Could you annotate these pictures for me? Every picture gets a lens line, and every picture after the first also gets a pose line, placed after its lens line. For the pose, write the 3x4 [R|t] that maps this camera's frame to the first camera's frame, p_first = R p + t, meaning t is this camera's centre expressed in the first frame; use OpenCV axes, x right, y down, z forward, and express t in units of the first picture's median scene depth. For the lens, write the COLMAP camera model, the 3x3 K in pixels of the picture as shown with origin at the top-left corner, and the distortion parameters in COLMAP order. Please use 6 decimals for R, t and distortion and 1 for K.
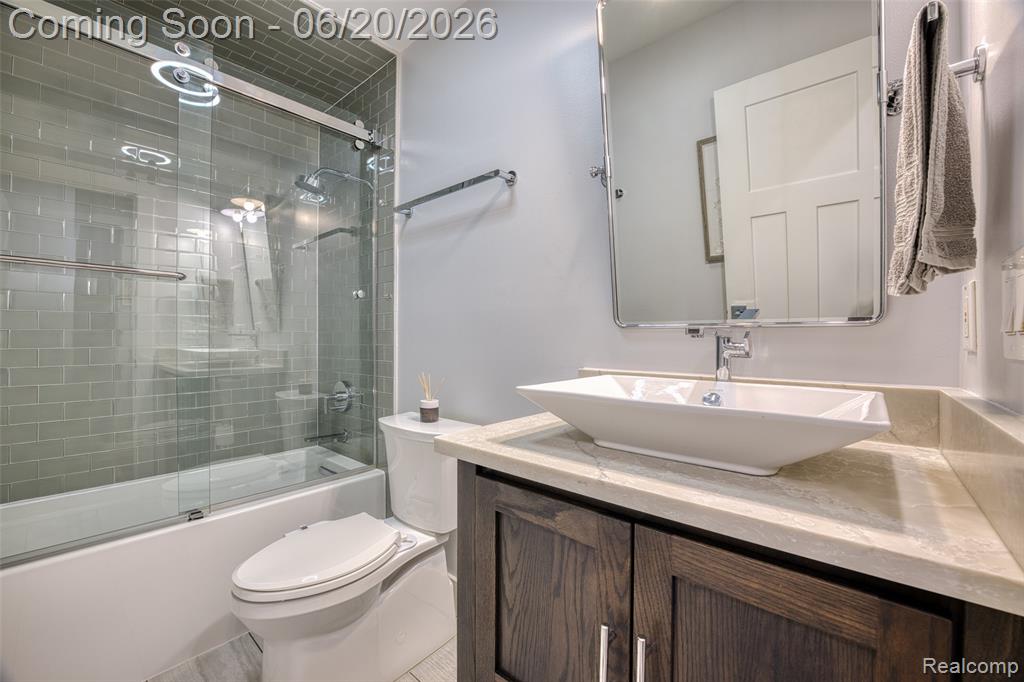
lens RADIAL K [[413.8, 0, 511.9], [0, 413.8, 339.6], [0, 0, 1]] dist [-0.024357, 0.001366]
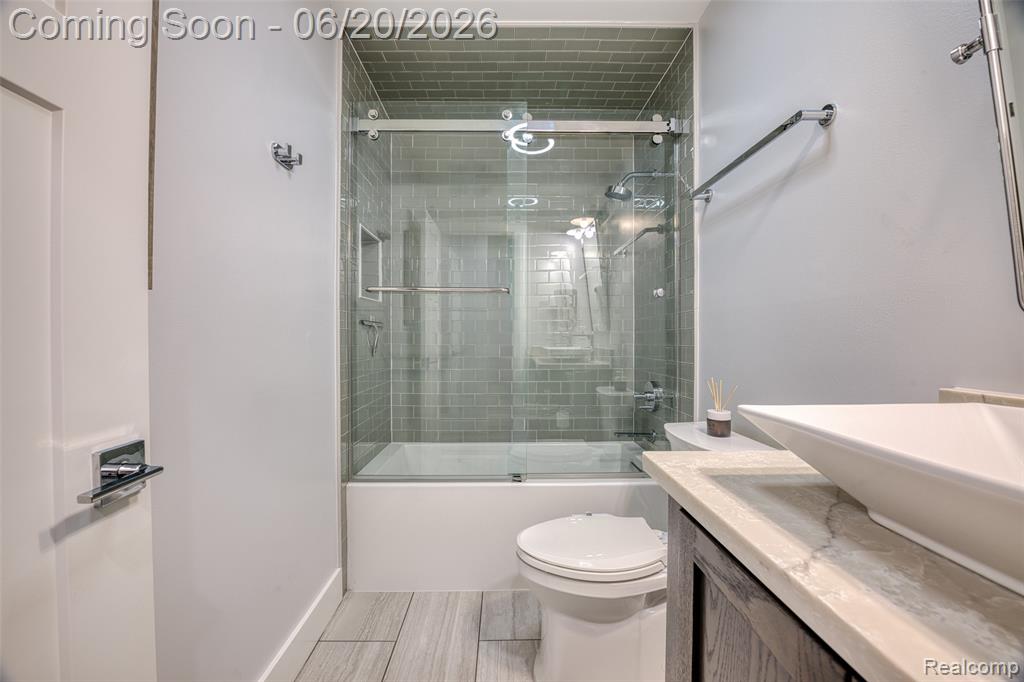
lens RADIAL K [[413.8, 0, 512.3], [0, 413.8, 339.3], [0, 0, 1]] dist [-0.024357, 0.001366]
pose [[0.669711, -0.000217, -0.742622, 0.119181], [0.000279, 1.000000, -0.000040, -0.000852], [0.742622, -0.000180, 0.669711, 0.091921]]
